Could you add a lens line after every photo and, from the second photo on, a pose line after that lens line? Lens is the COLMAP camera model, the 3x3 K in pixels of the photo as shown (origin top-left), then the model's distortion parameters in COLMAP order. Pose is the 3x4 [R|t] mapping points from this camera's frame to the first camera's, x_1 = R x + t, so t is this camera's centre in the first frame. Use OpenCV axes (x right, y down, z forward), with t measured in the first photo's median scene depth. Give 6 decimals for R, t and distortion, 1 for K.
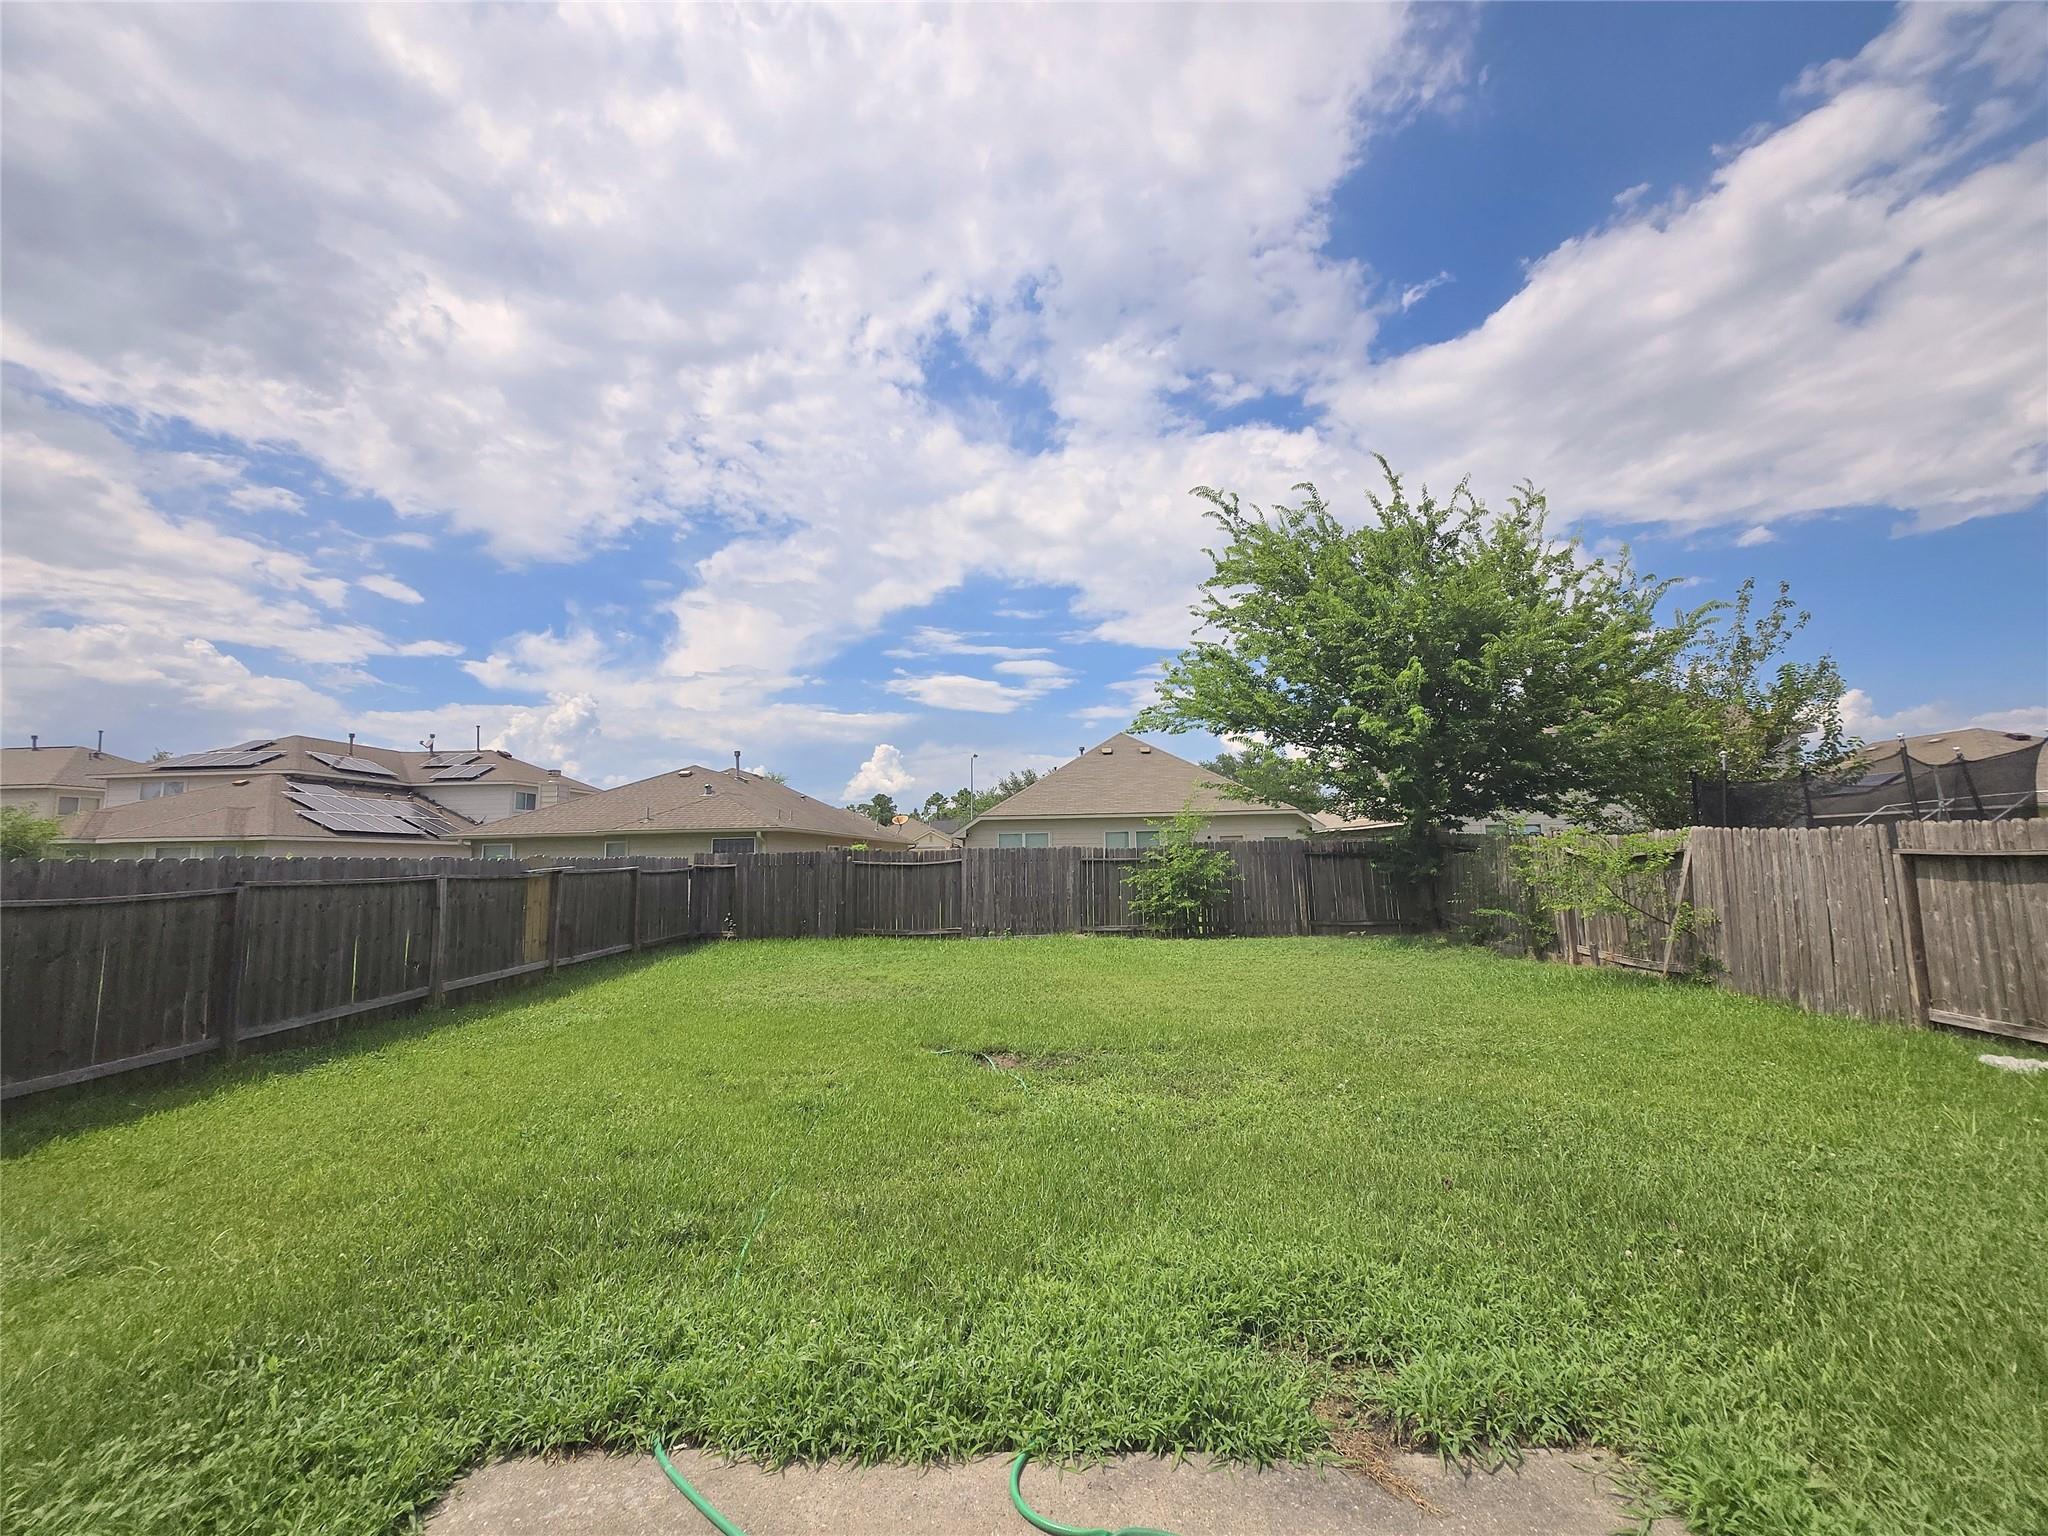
lens RADIAL K [[805.9, 0, 1034.9], [0, 805.9, 763.0], [0, 0, 1]] dist [0.002793, 0.000089]
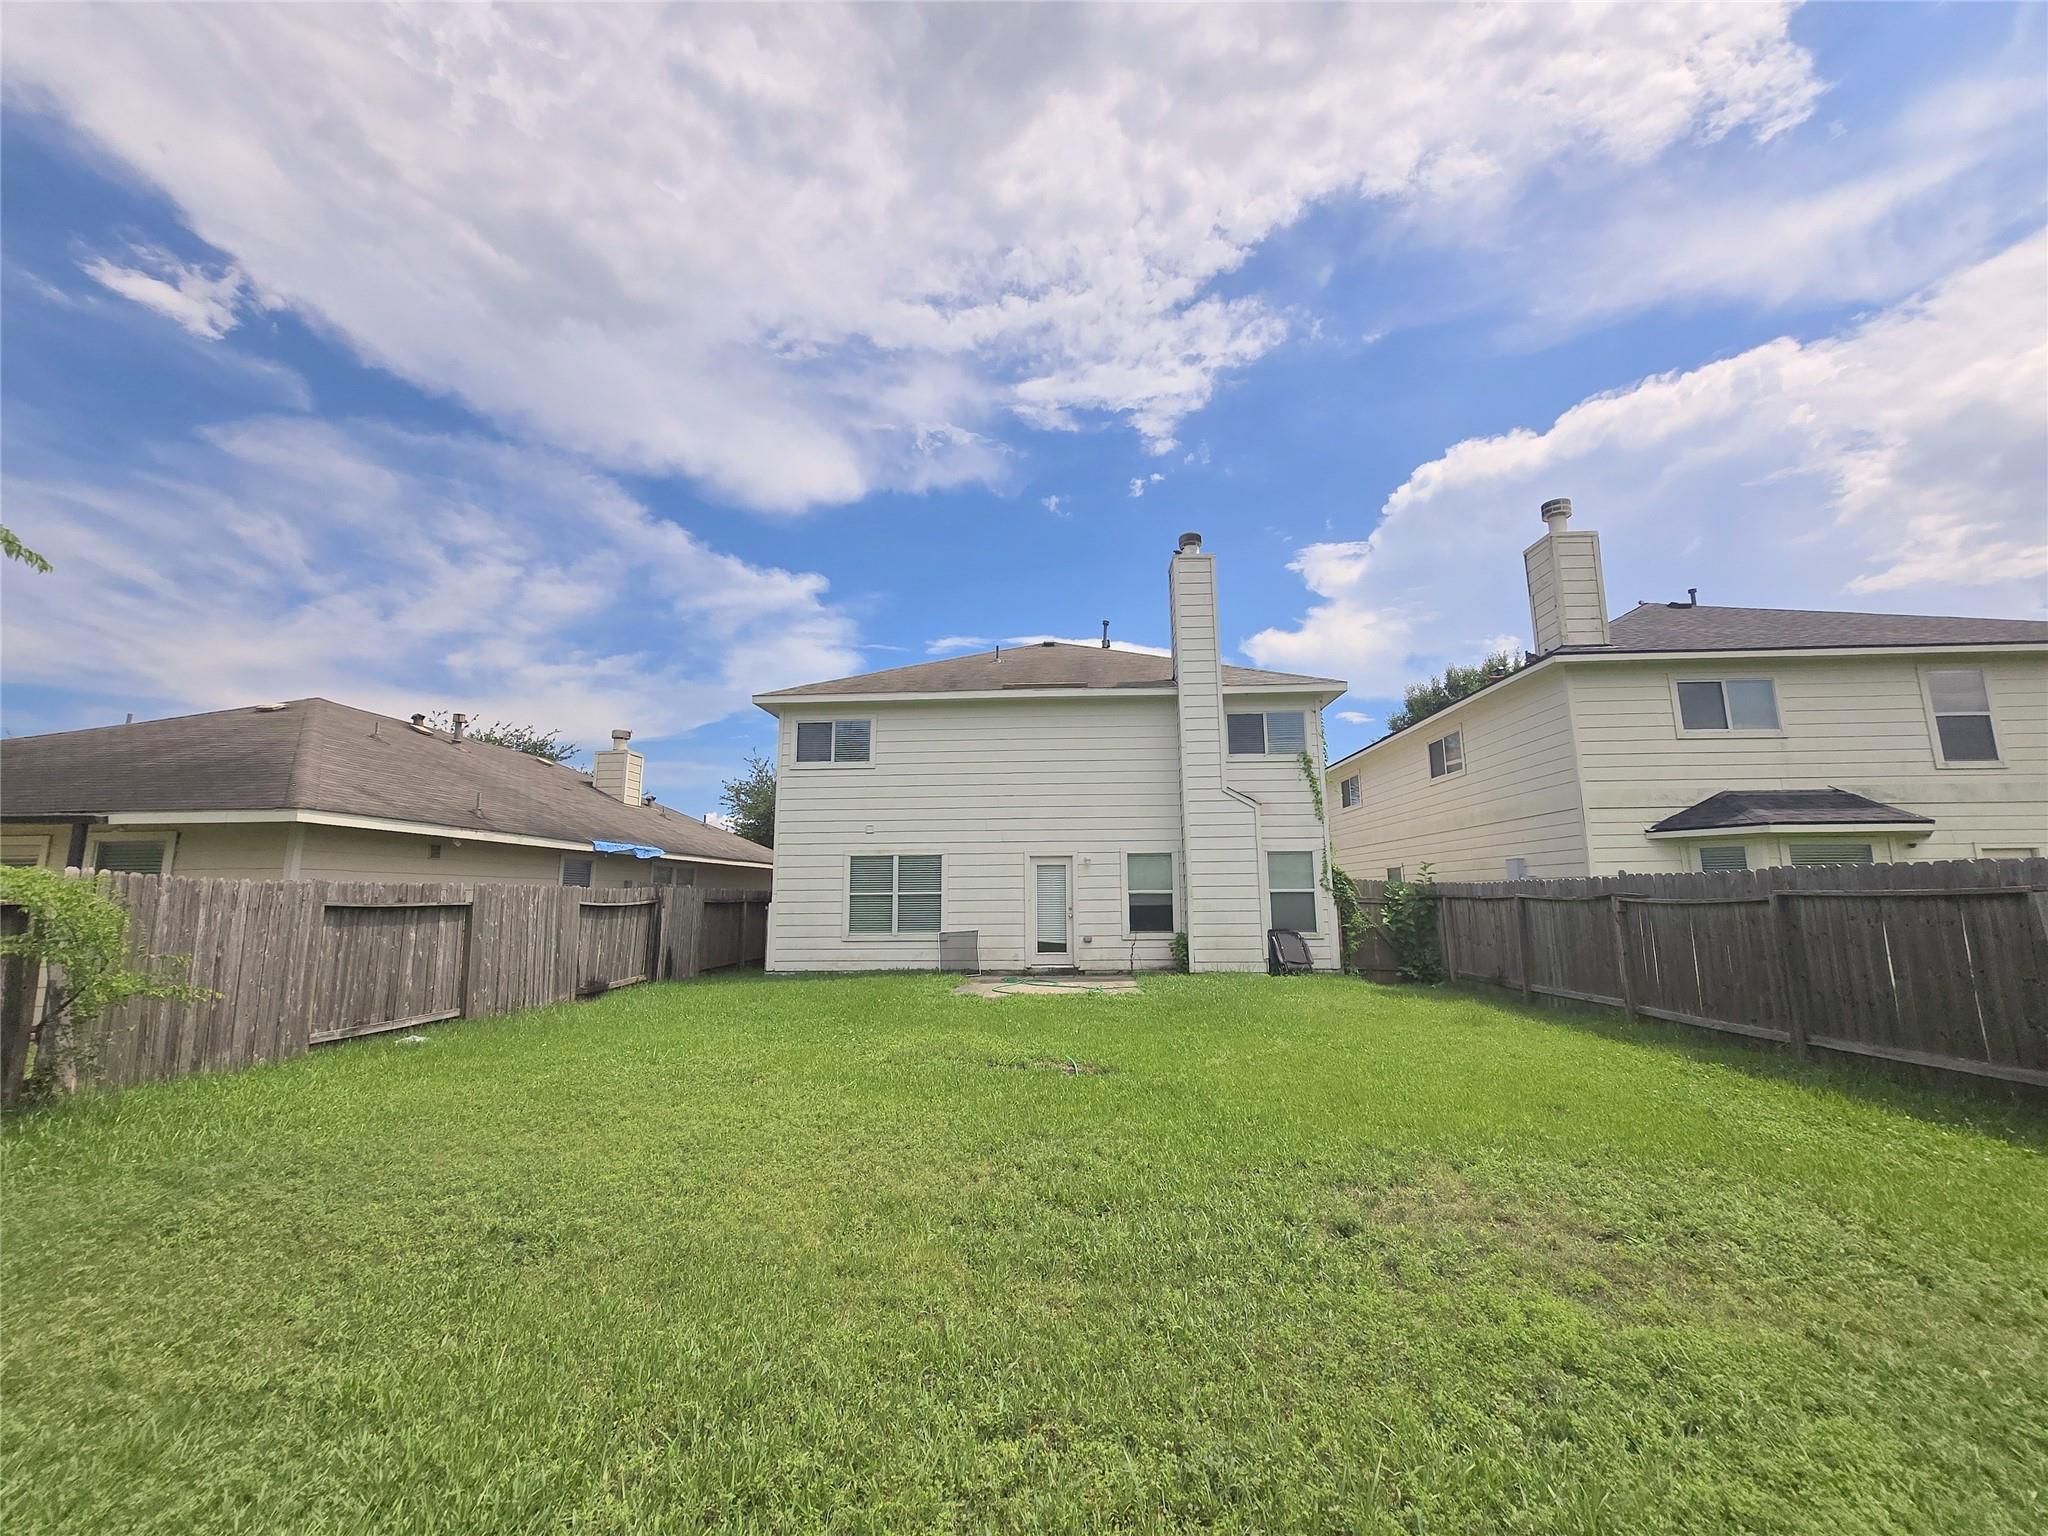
lens RADIAL K [[805.9, 0, 1034.9], [0, 805.9, 763.0], [0, 0, 1]] dist [0.002793, 0.000089]
pose [[-0.998920, 0.033197, 0.032517, -0.032711], [0.022689, 0.959102, -0.282151, 0.240189], [-0.040553, -0.281108, -0.958819, 1.917039]]
